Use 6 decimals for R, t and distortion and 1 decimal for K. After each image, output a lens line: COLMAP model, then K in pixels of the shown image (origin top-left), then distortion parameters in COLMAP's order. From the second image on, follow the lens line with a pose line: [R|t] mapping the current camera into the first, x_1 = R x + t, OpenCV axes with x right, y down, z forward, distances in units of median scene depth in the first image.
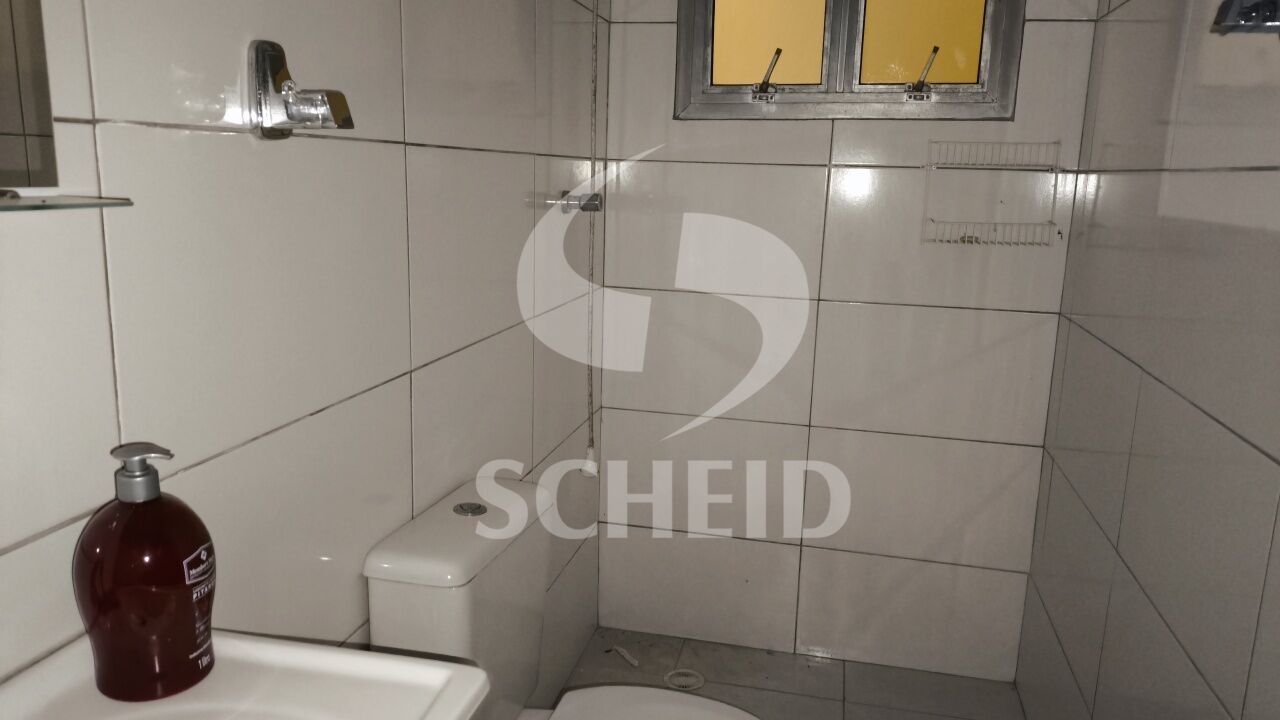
lens RADIAL K [[939.6, 0, 640.0], [0, 939.6, 360.0], [0, 0, 1]] dist [0.133519, -0.191193]
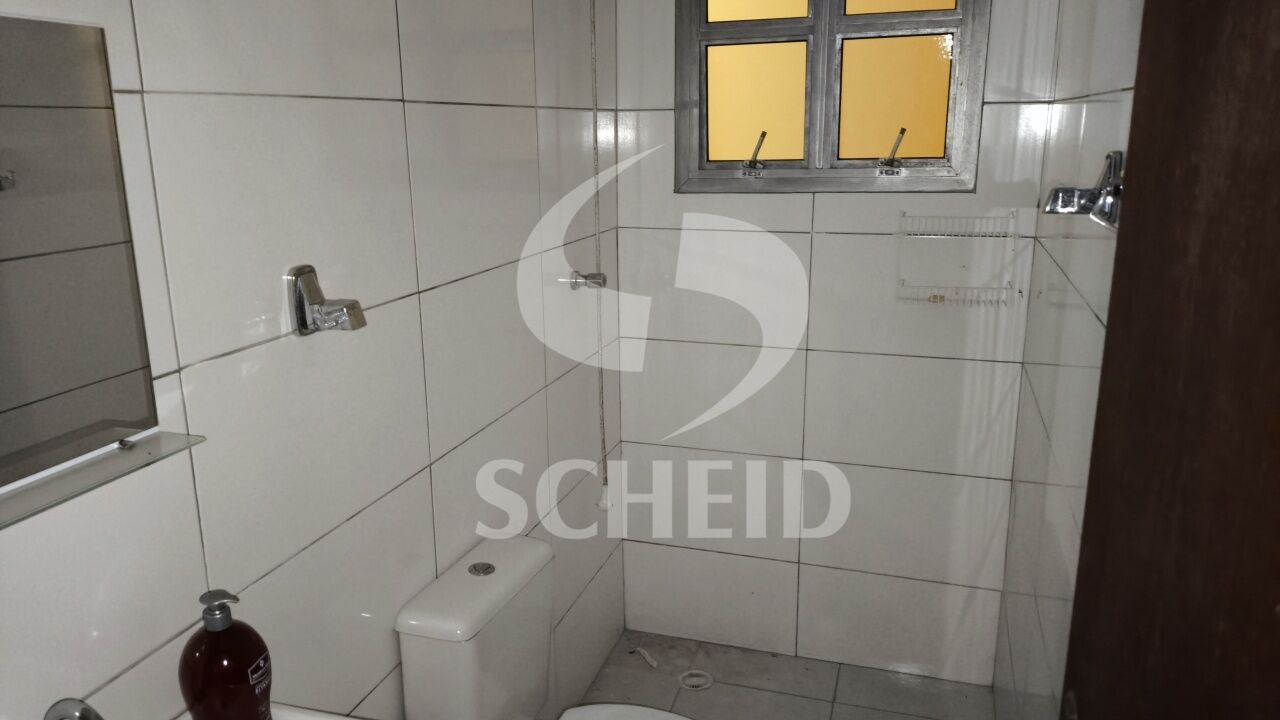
lens RADIAL K [[939.6, 0, 640.0], [0, 939.6, 360.0], [0, 0, 1]] dist [0.133519, -0.191193]
pose [[0.996267, -0.016856, -0.084668, 0.090953], [0.020701, 0.998784, 0.044740, -0.111378], [0.083811, -0.046326, 0.995404, -0.141083]]
